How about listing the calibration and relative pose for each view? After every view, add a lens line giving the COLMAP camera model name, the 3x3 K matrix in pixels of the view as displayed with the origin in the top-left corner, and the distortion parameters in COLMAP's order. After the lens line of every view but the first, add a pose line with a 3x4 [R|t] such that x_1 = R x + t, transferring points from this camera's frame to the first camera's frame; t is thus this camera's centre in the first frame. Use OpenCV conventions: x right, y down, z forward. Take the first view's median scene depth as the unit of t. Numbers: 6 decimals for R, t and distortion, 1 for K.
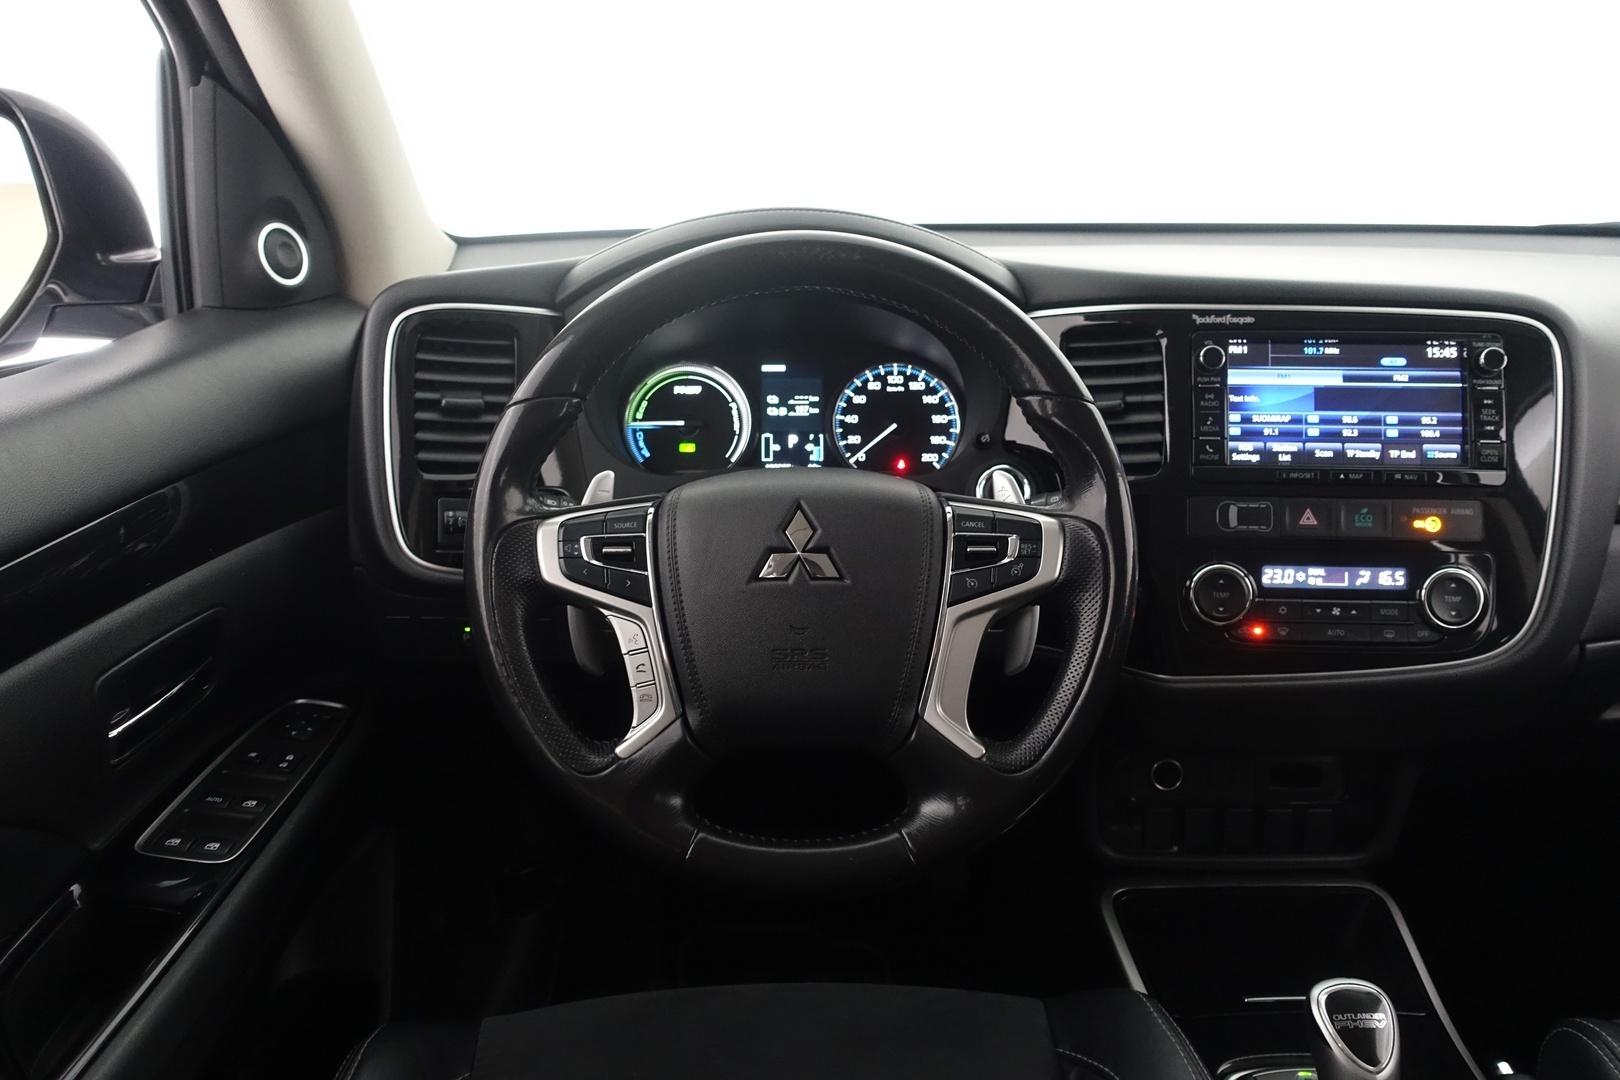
lens RADIAL K [[1118.1, 0, 810.0], [0, 1118.1, 540.0], [0, 0, 1]] dist [0.000609, 0.002297]
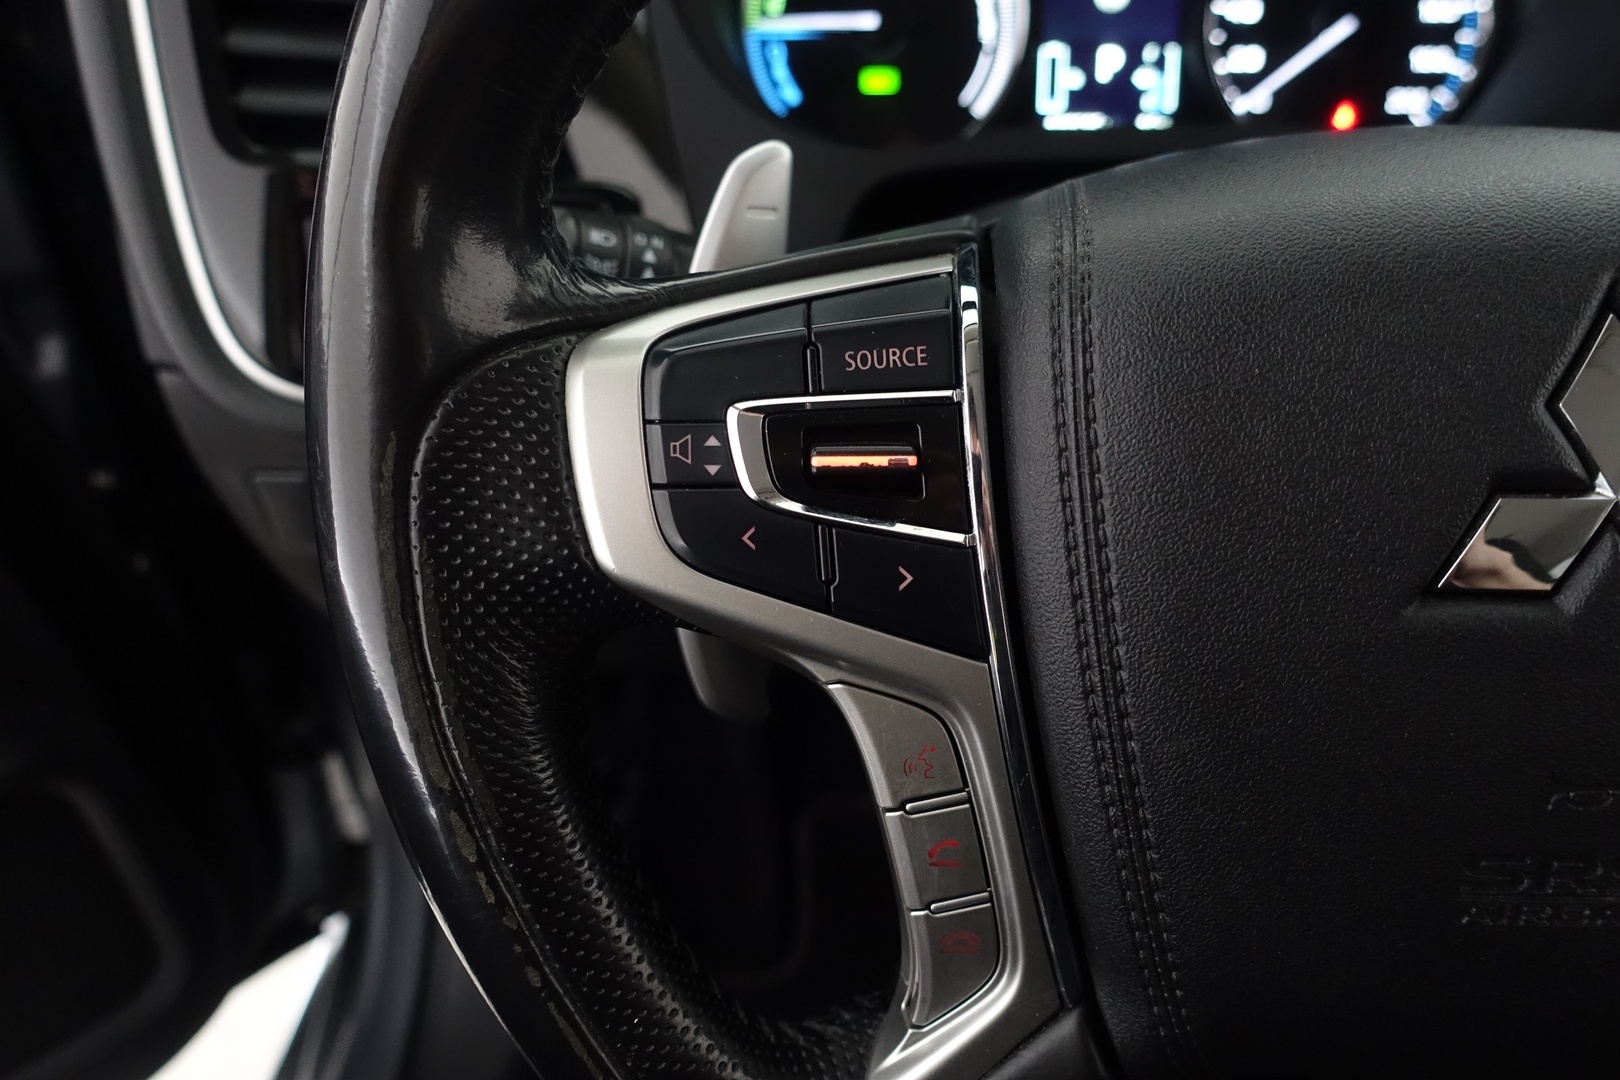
lens RADIAL K [[1098.9, 0, 810.0], [0, 1098.9, 540.0], [0, 0, 1]] dist [-0.001253, -0.001629]
pose [[0.999395, 0.007686, -0.033931, -0.145251], [0.002618, 0.955918, 0.293623, -0.041263], [0.034692, -0.293534, 0.955319, 0.609292]]
